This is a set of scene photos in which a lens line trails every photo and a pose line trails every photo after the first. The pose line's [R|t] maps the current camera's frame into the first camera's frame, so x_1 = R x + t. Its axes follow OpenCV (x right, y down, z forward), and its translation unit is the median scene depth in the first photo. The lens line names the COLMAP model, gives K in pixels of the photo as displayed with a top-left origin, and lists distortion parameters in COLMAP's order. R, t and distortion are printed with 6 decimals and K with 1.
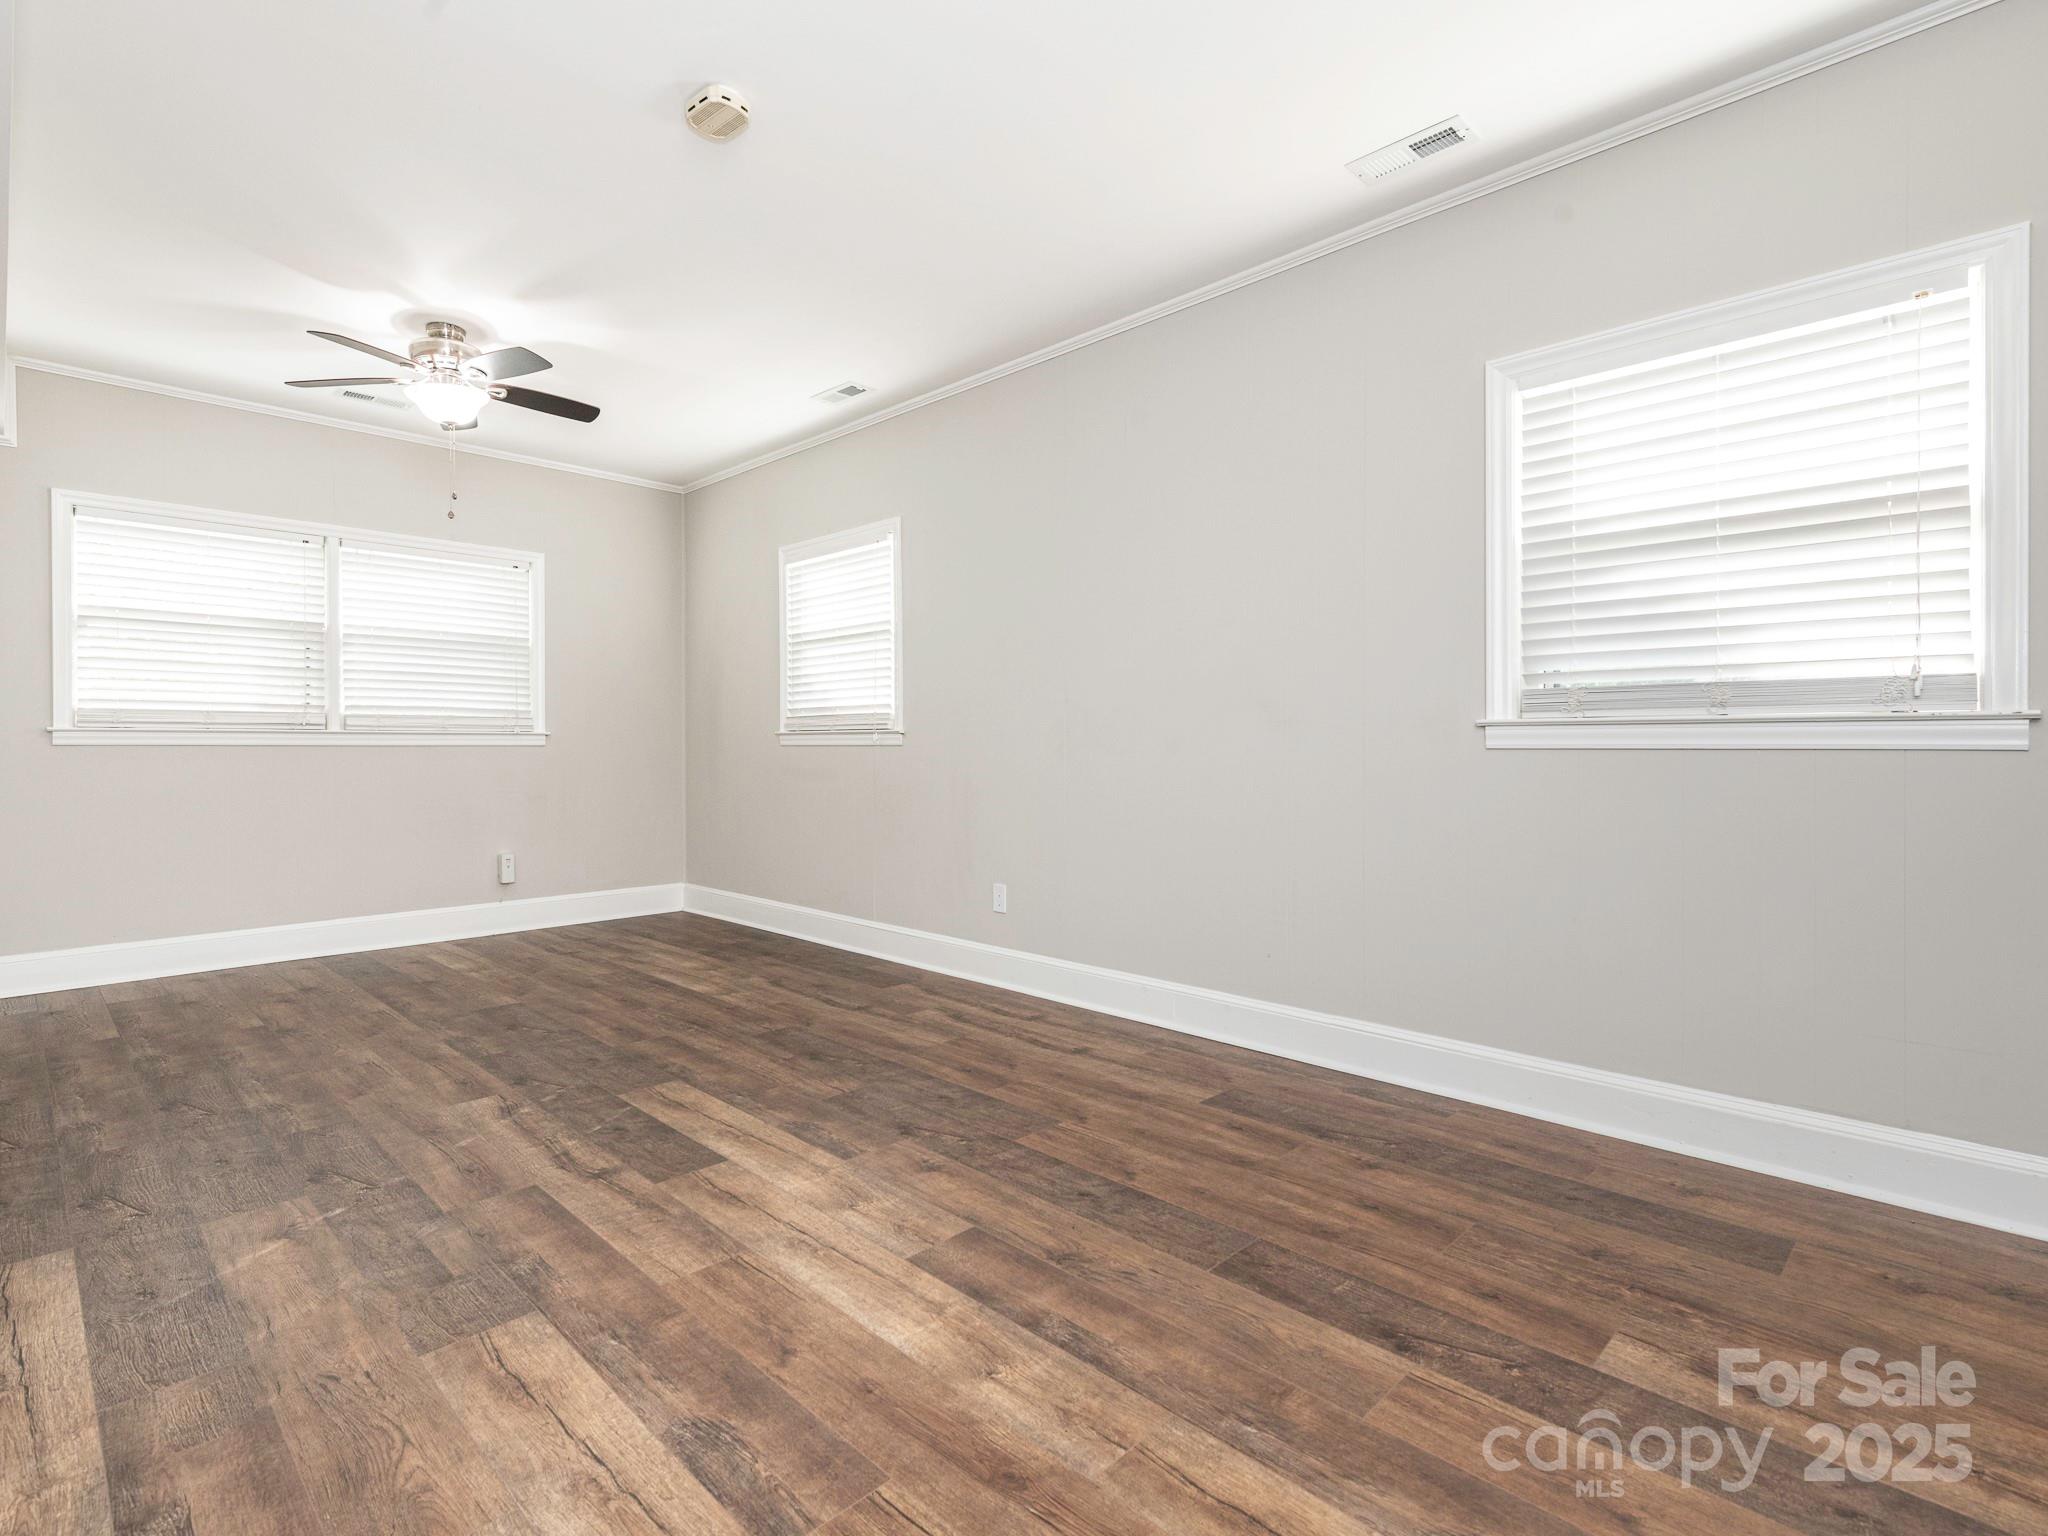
lens RADIAL K [[970.4, 0, 994.5], [0, 970.4, 743.7], [0, 0, 1]] dist [0.004200, -0.000271]
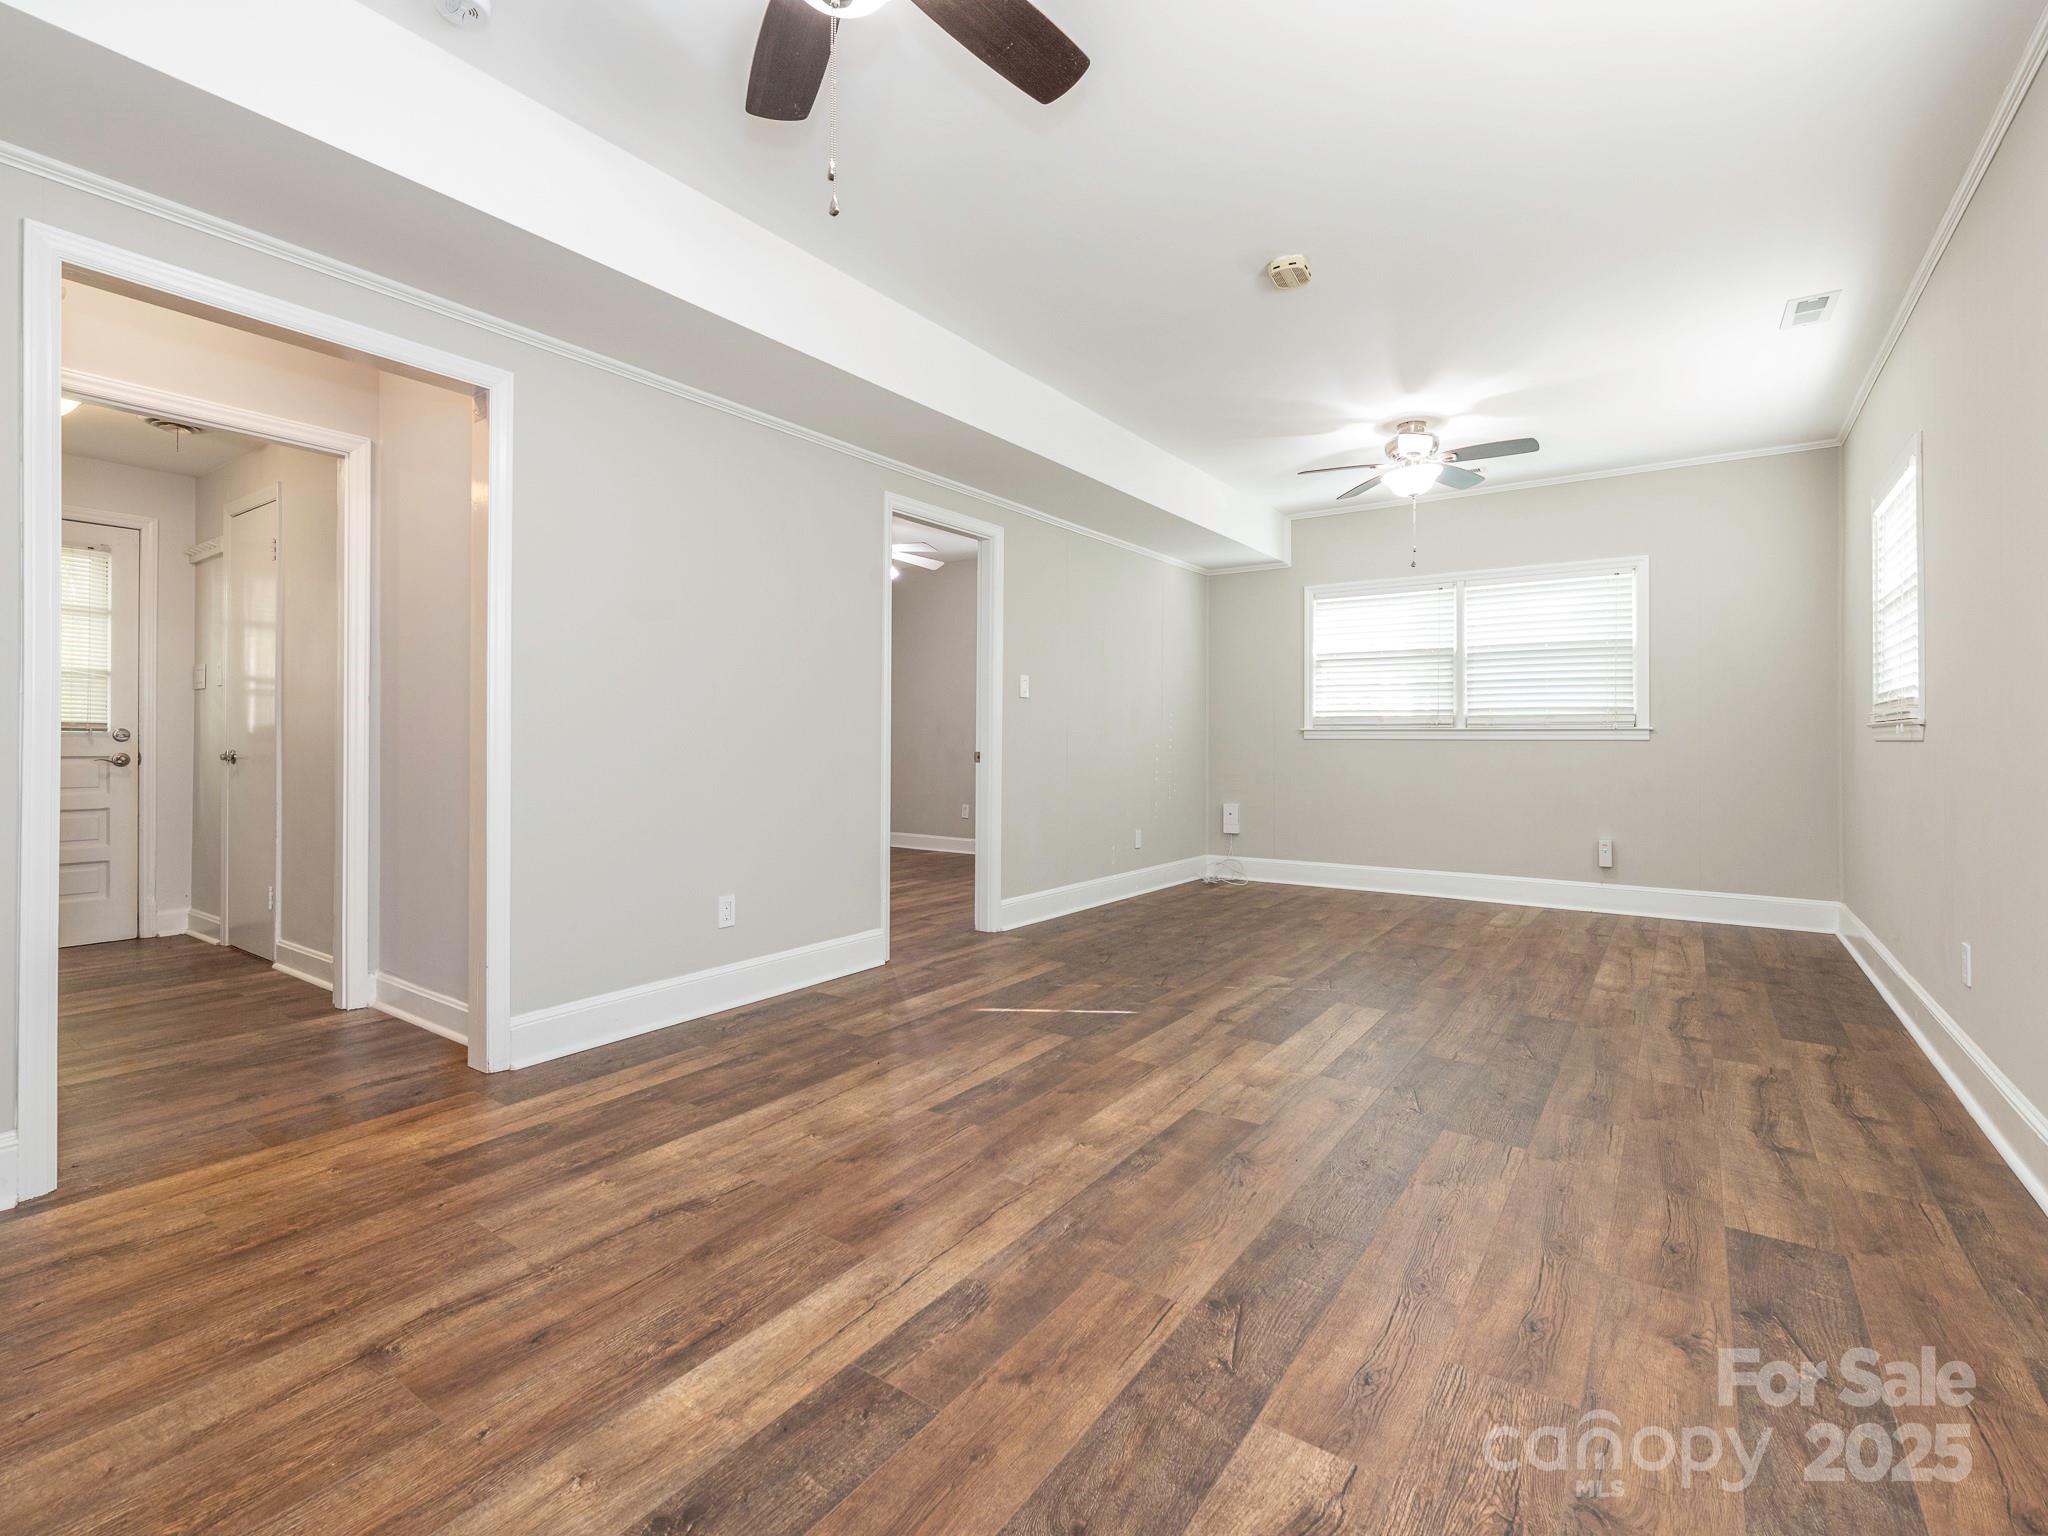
lens RADIAL K [[976.5, 0, 1070.6], [0, 976.5, 726.7], [0, 0, 1]] dist [-0.000815, -0.000991]
pose [[0.206449, -0.010972, -0.978396, 0.836914], [-0.002112, 0.999930, -0.011659, 0.000857], [0.978455, 0.004474, 0.206411, 0.361403]]
